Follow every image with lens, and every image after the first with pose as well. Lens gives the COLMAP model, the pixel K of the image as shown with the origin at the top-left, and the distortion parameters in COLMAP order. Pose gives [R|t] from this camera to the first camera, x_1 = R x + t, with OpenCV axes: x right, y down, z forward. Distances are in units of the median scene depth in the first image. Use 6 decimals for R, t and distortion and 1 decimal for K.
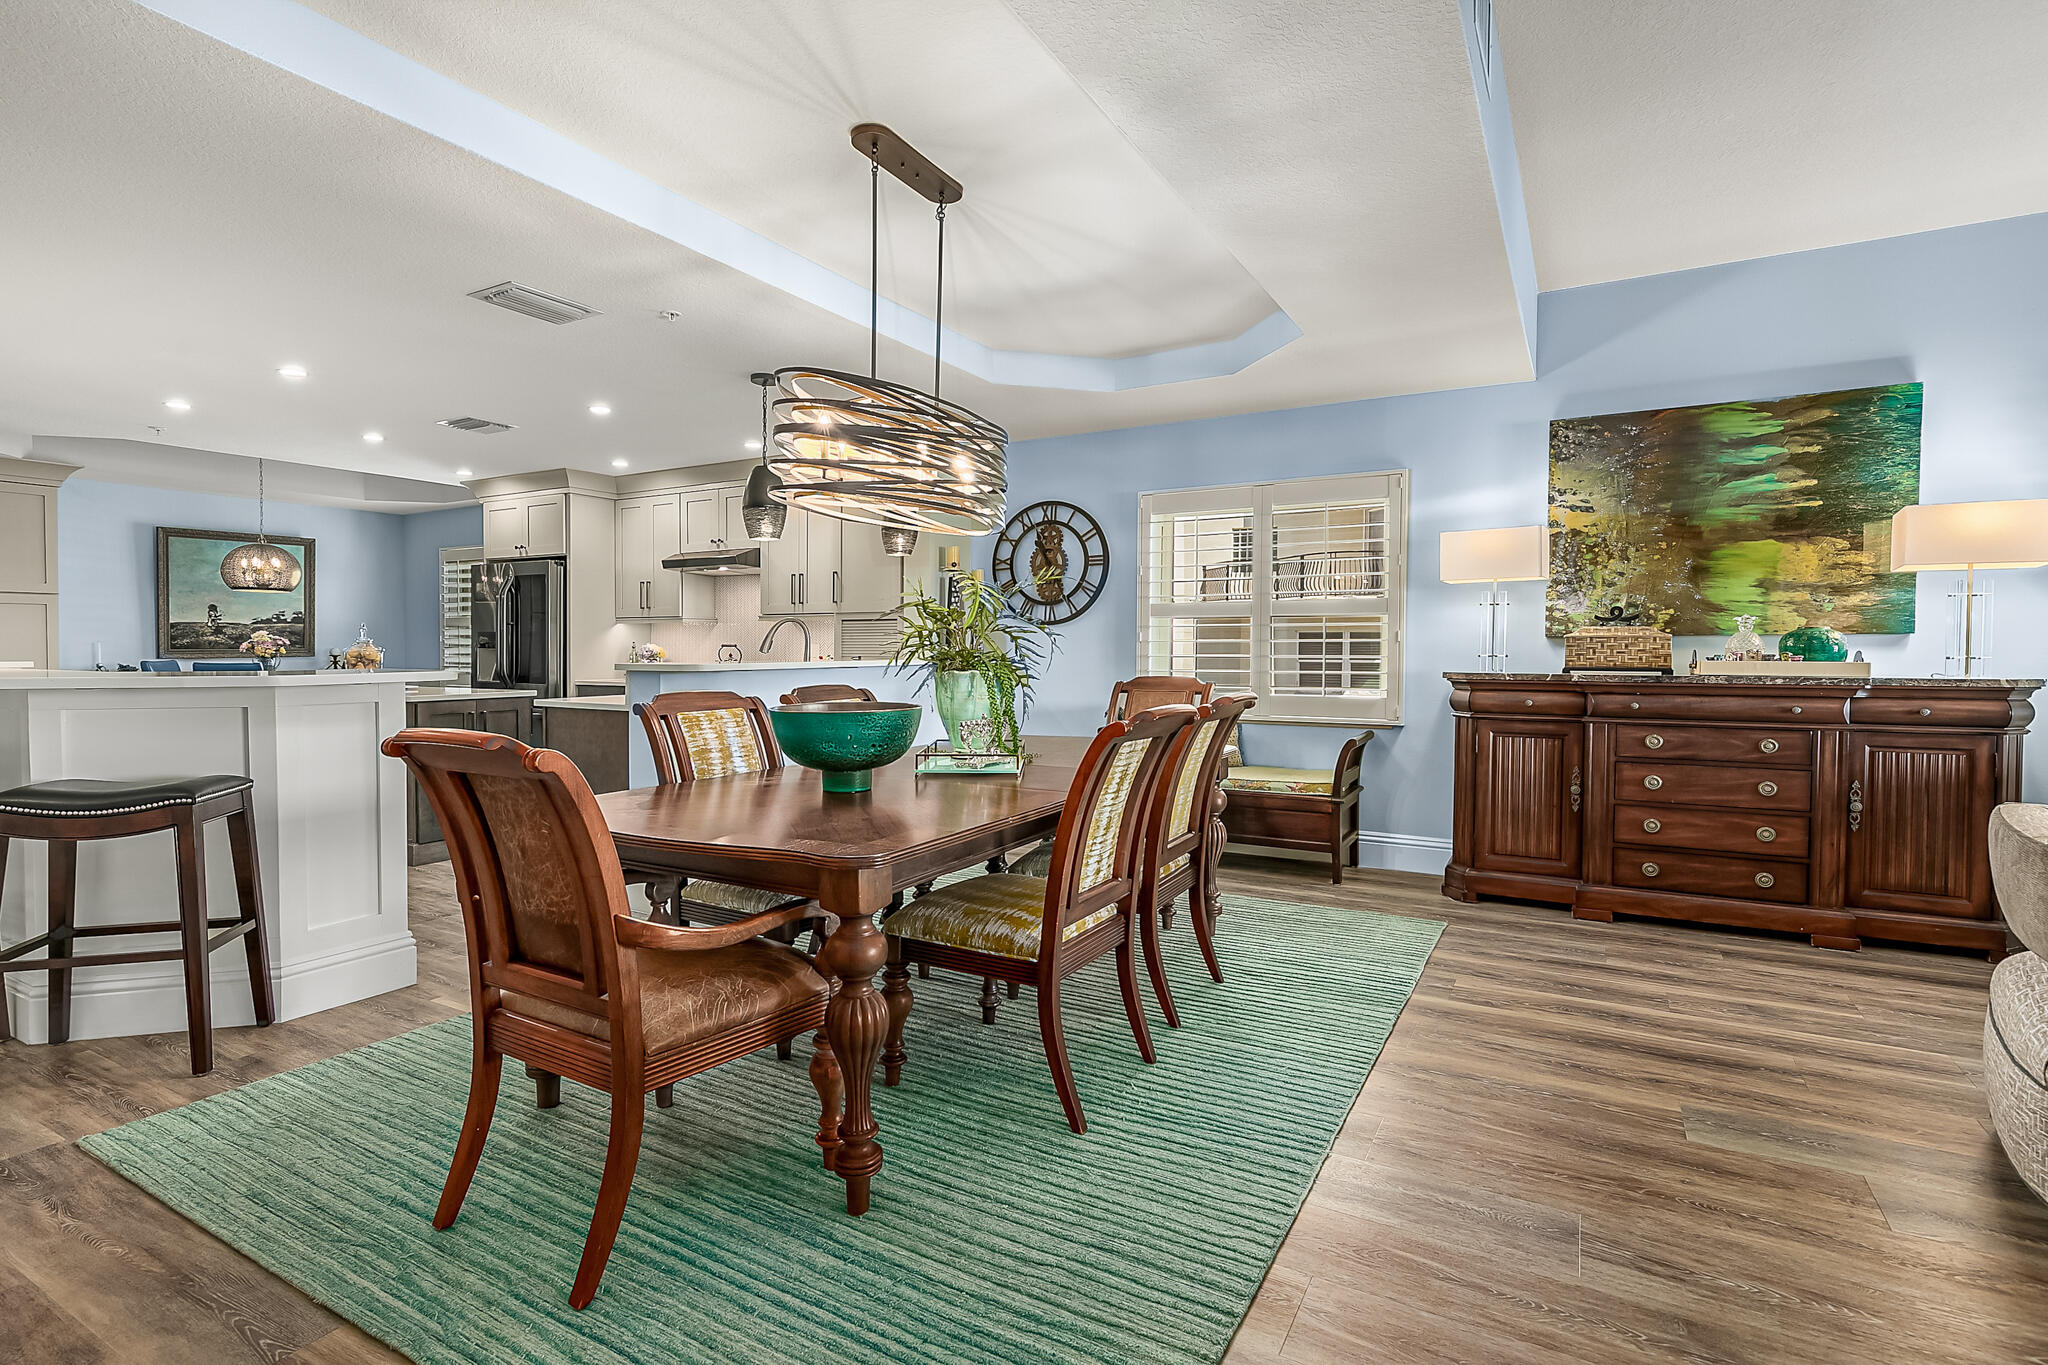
lens RADIAL K [[1017.3, 0, 1014.9], [0, 1017.3, 658.9], [0, 0, 1]] dist [0.019391, 0.001349]
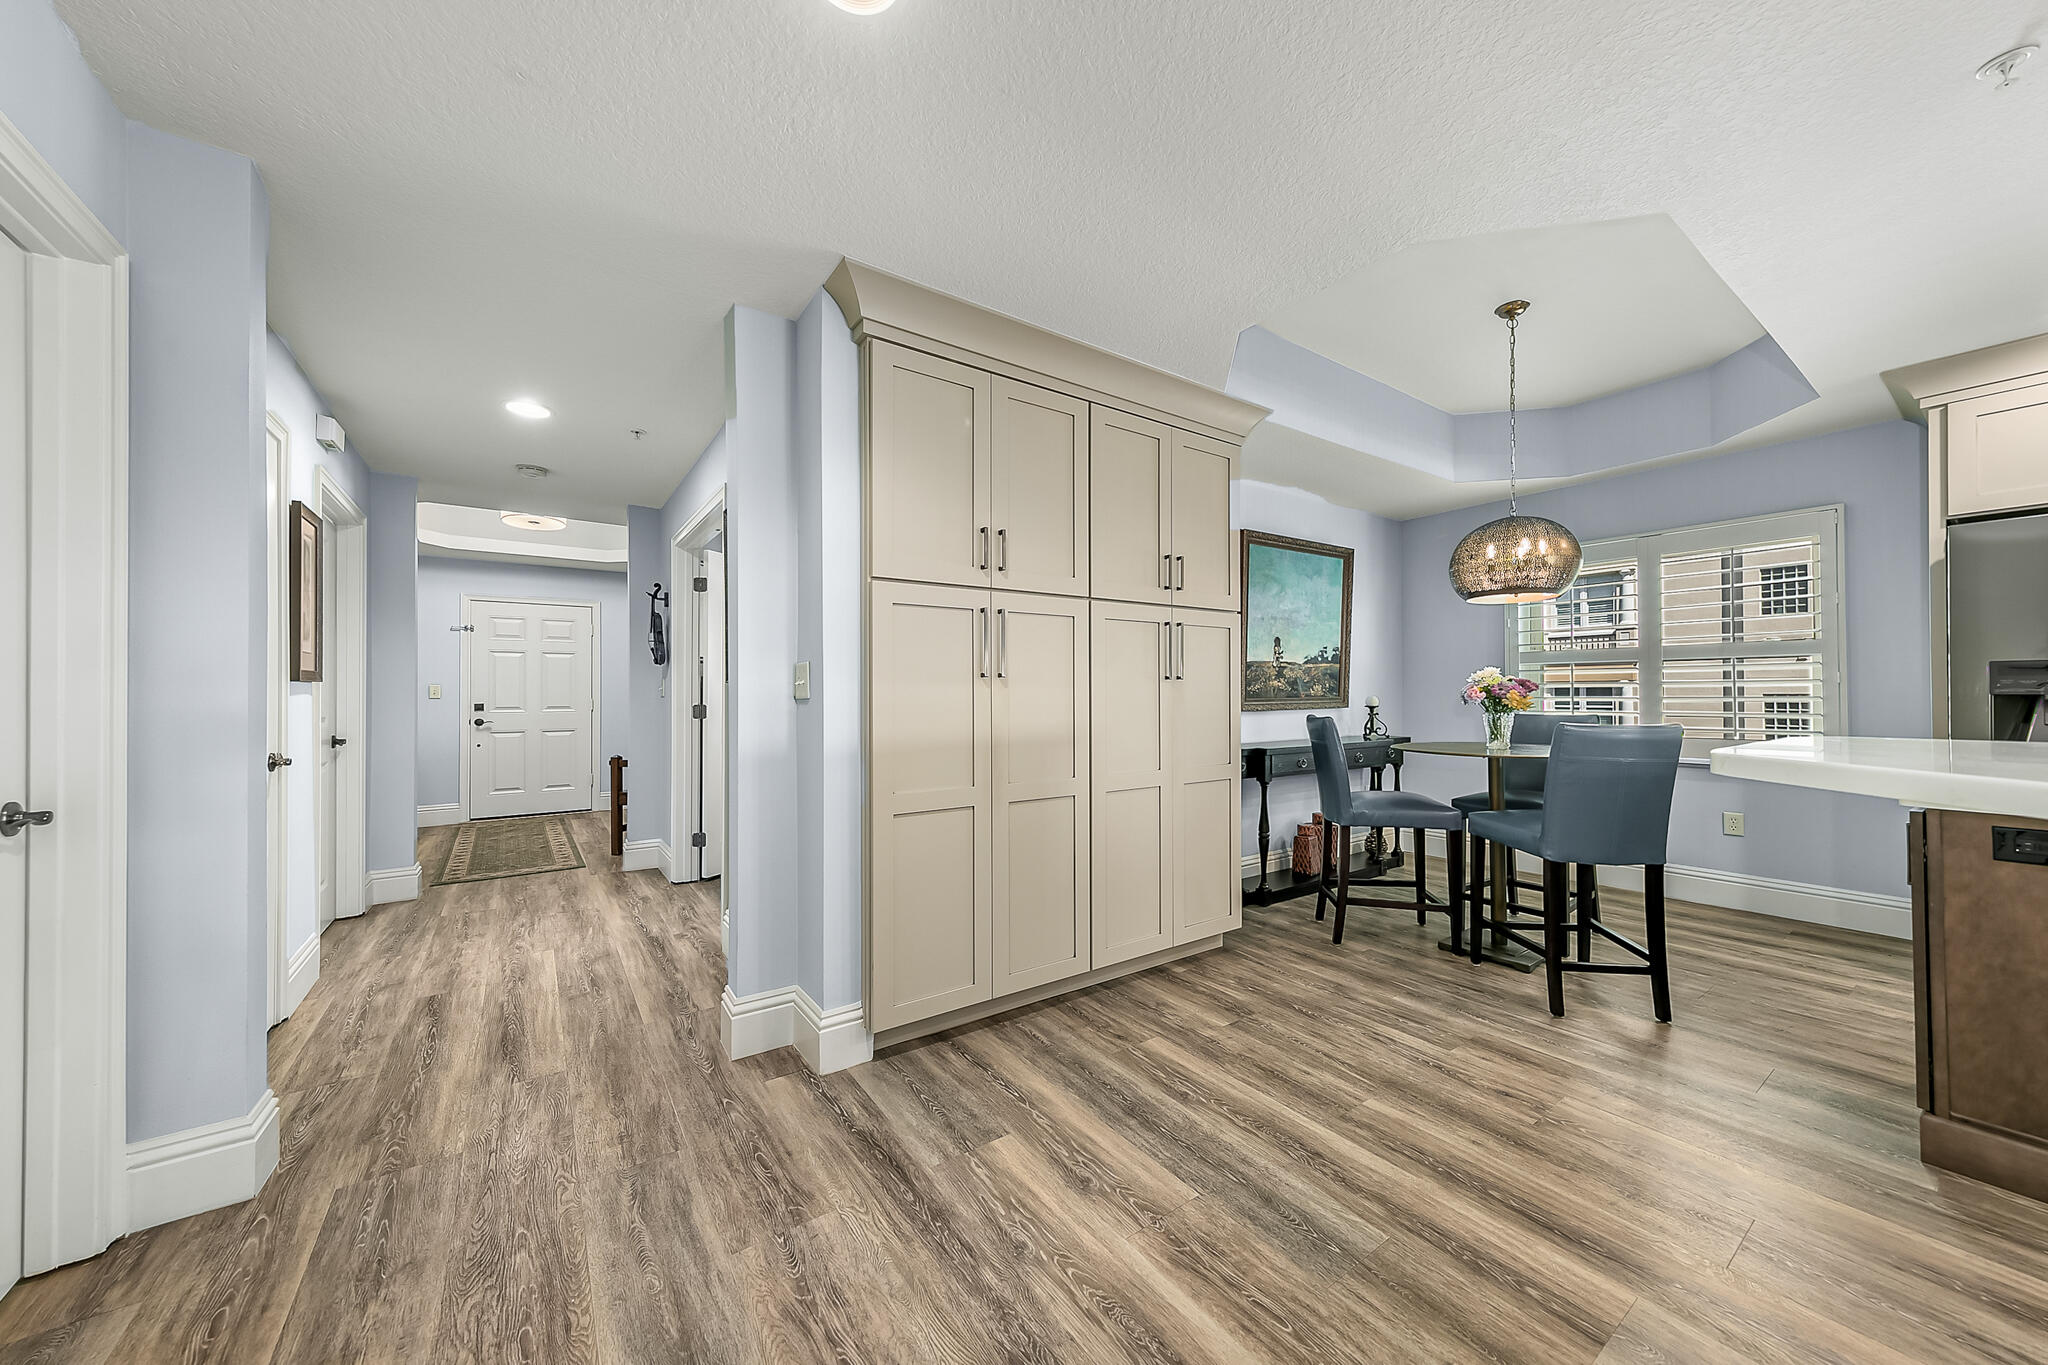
lens RADIAL K [[710.5, 0, 1042.5], [0, 710.5, 689.3], [0, 0, 1]] dist [0.019989, 0.000050]
pose [[0.921015, -0.006890, -0.389466, -0.806611], [-0.000249, 0.999833, -0.018277, -0.006481], [0.389527, 0.016930, 0.920859, 0.511379]]
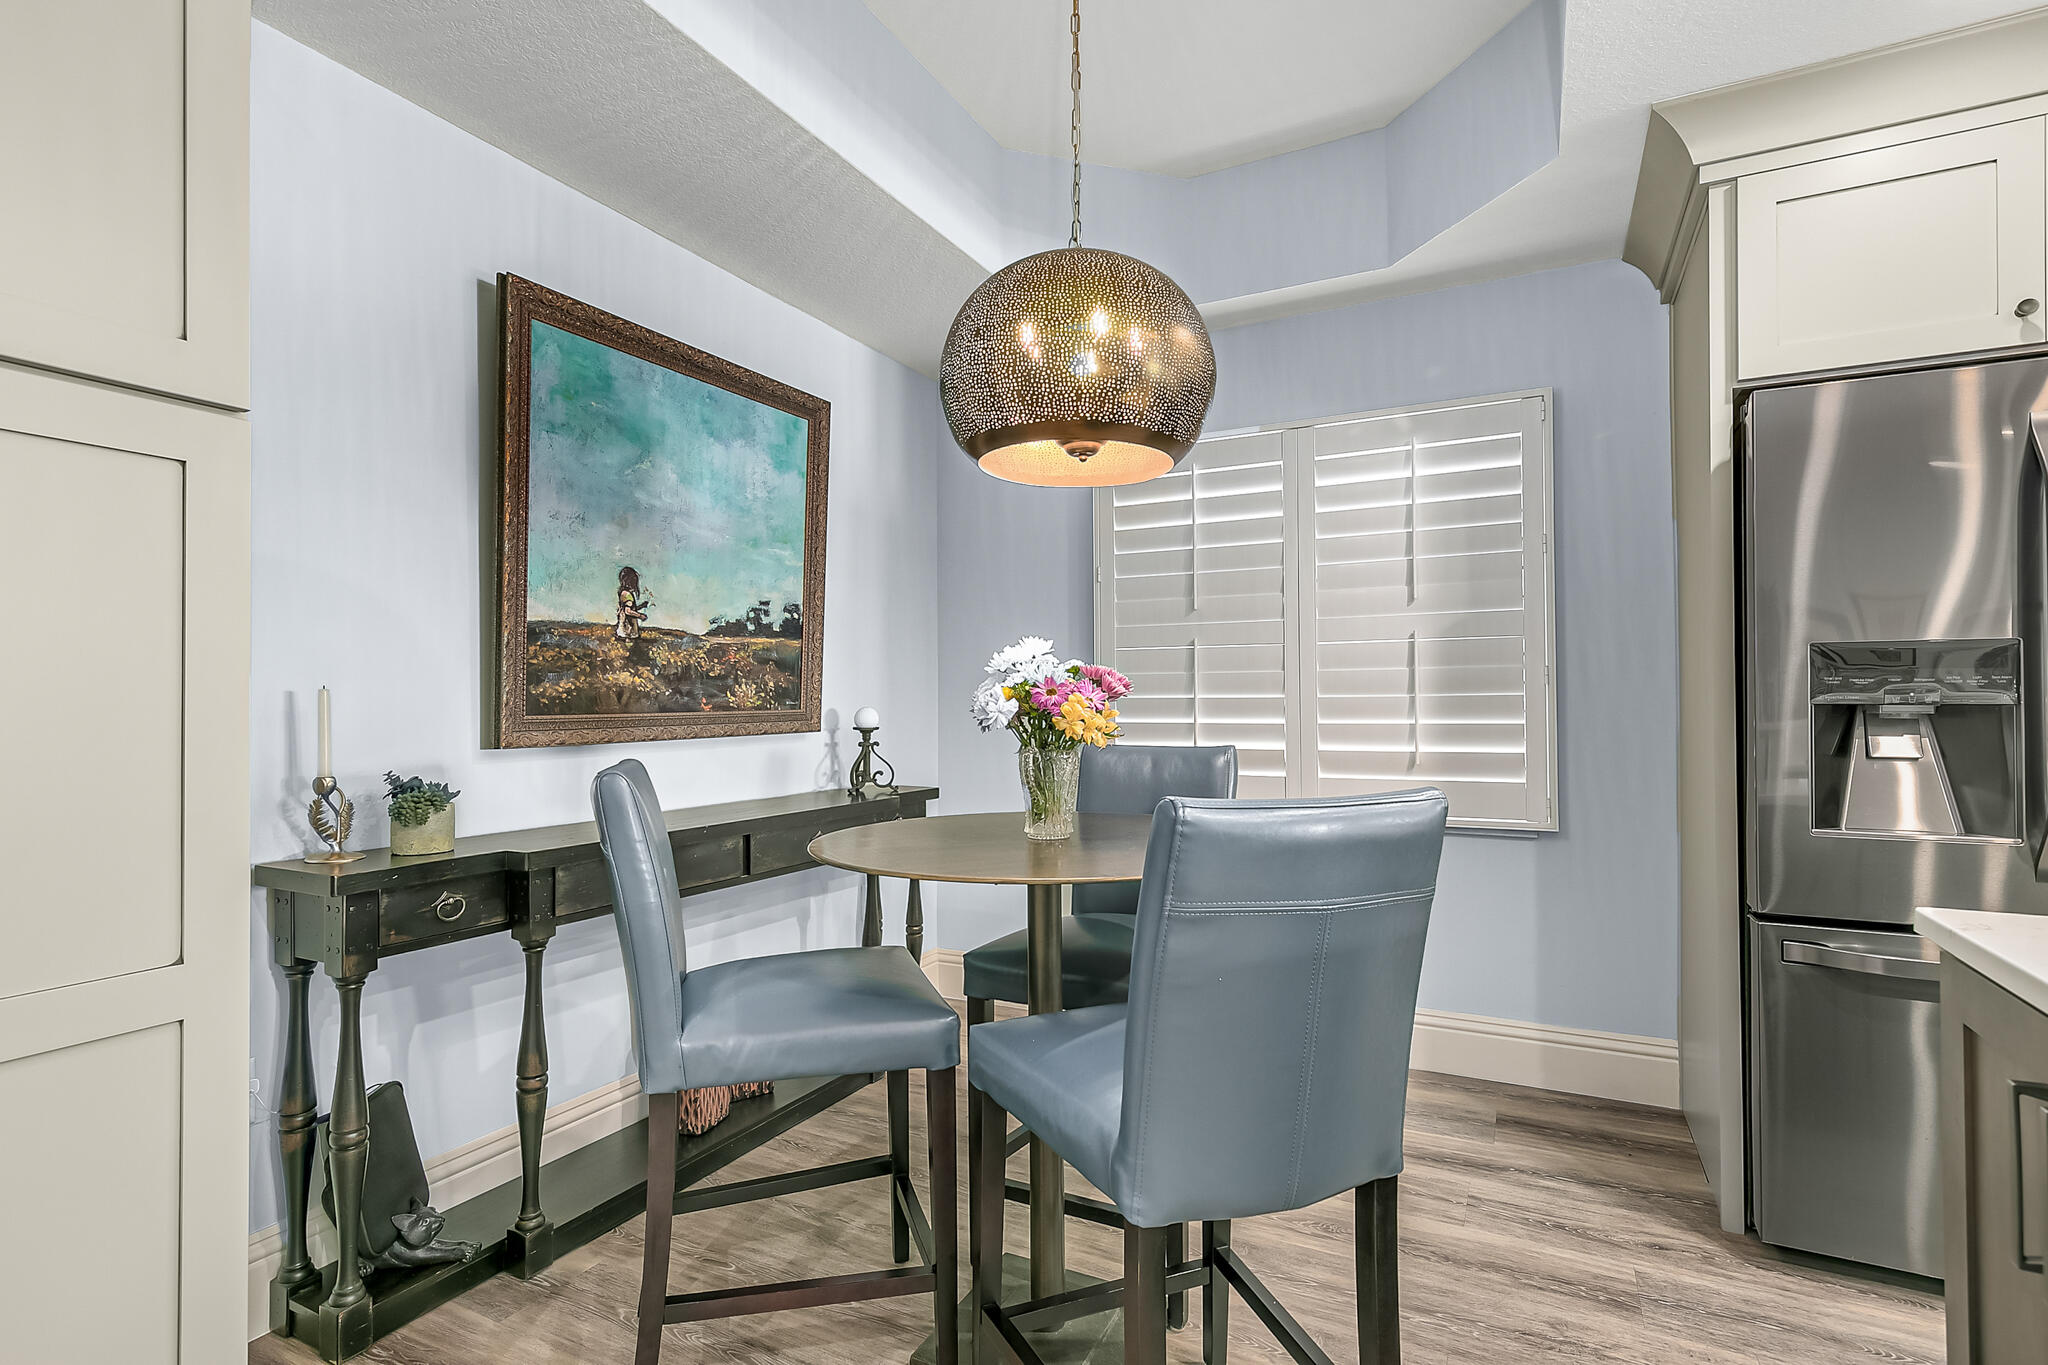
lens RADIAL K [[1017.3, 0, 1022.9], [0, 1017.3, 690.5], [0, 0, 1]] dist [0.019391, 0.001349]
pose [[0.997658, -0.003608, 0.068306, -0.748402], [0.005120, 0.999745, -0.021972, -0.009383], [-0.068209, 0.022270, 0.997422, 0.754739]]
